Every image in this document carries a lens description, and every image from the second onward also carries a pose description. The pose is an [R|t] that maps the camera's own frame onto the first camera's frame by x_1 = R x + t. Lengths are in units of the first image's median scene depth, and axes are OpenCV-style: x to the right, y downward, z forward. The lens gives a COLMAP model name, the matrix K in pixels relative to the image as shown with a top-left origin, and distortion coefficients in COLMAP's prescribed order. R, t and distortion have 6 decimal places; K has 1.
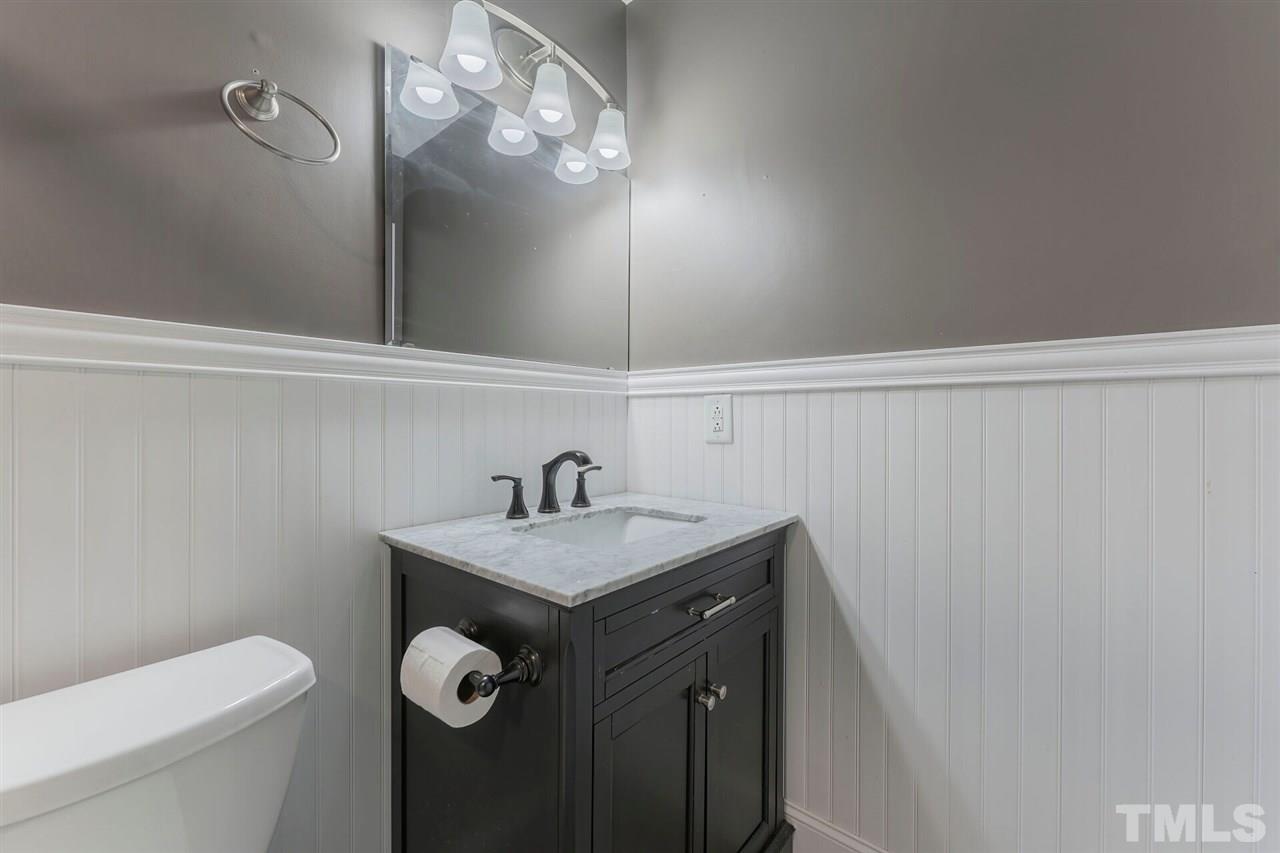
lens RADIAL K [[524.2, 0, 634.7], [0, 524.2, 424.7], [0, 0, 1]] dist [-0.000596, -0.000116]
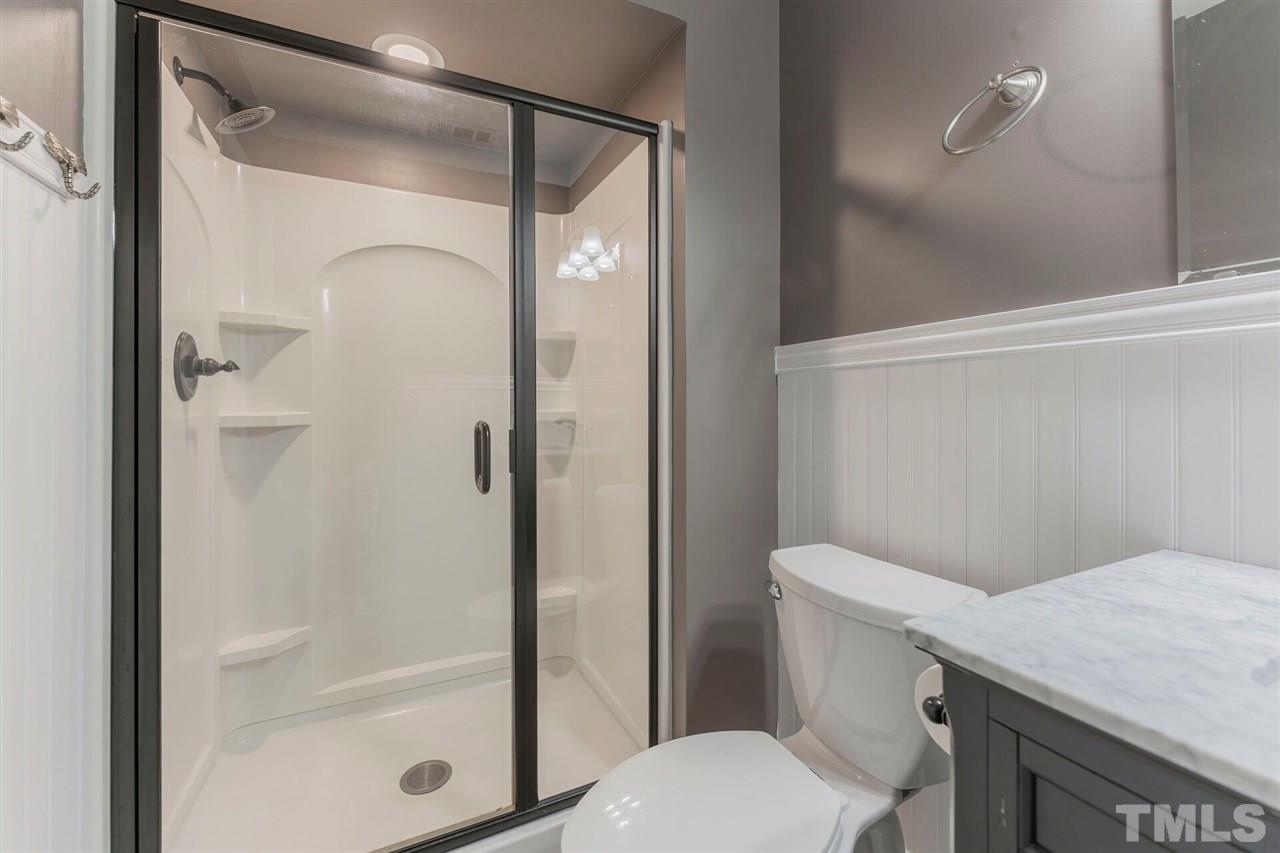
lens RADIAL K [[526.7, 0, 646.1], [0, 526.7, 399.2], [0, 0, 1]] dist [-0.000486, -0.000027]
pose [[-0.391269, -0.005013, -0.920263, 0.589696], [0.008501, 0.999923, -0.009061, 0.003780], [0.920237, -0.011369, -0.391196, 0.794200]]
